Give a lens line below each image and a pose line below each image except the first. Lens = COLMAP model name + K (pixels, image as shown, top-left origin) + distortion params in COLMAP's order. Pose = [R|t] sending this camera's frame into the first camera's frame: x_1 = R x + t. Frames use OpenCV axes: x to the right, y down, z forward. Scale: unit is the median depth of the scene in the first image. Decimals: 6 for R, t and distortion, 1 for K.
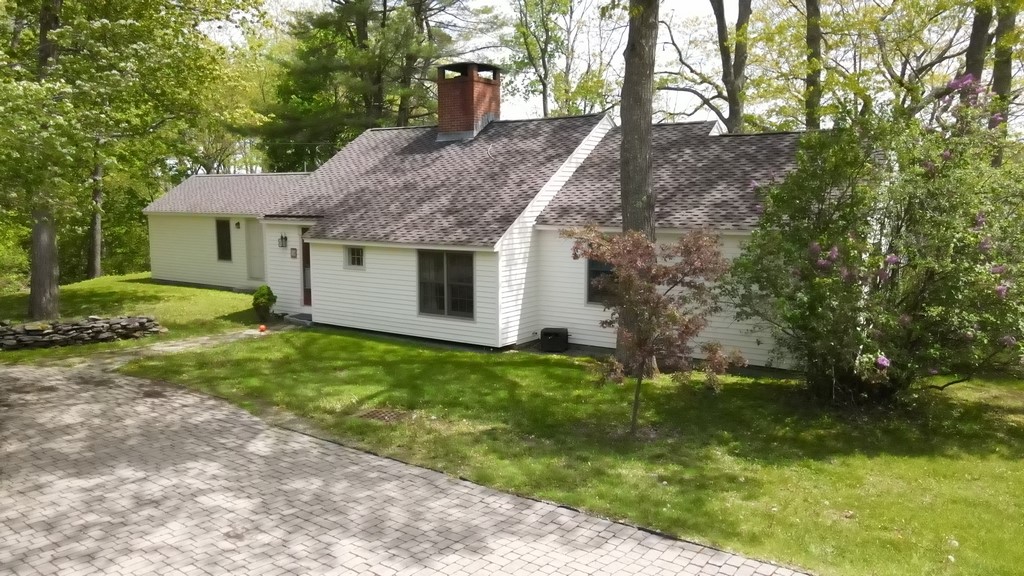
lens RADIAL K [[731.9, 0, 512.0], [0, 731.9, 288.0], [0, 0, 1]] dist [0.036085, 0.001655]
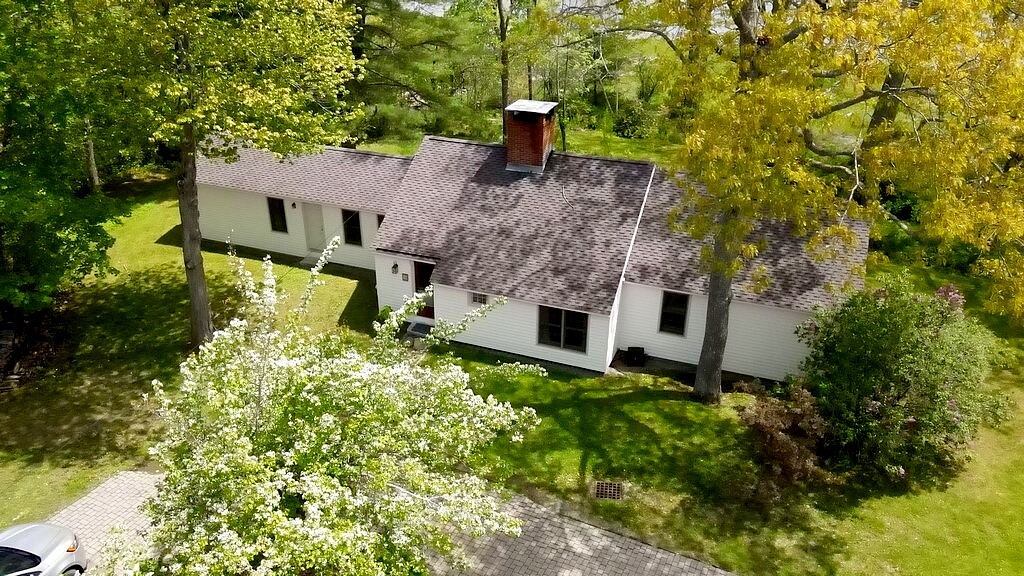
lens RADIAL K [[731.9, 0, 512.0], [0, 731.9, 288.0], [0, 0, 1]] dist [0.036085, 0.001655]
pose [[0.975313, -0.094076, 0.199785, -0.467346], [0.018329, 0.936080, 0.351310, -0.583176], [-0.220065, -0.338975, 0.914695, -0.224432]]
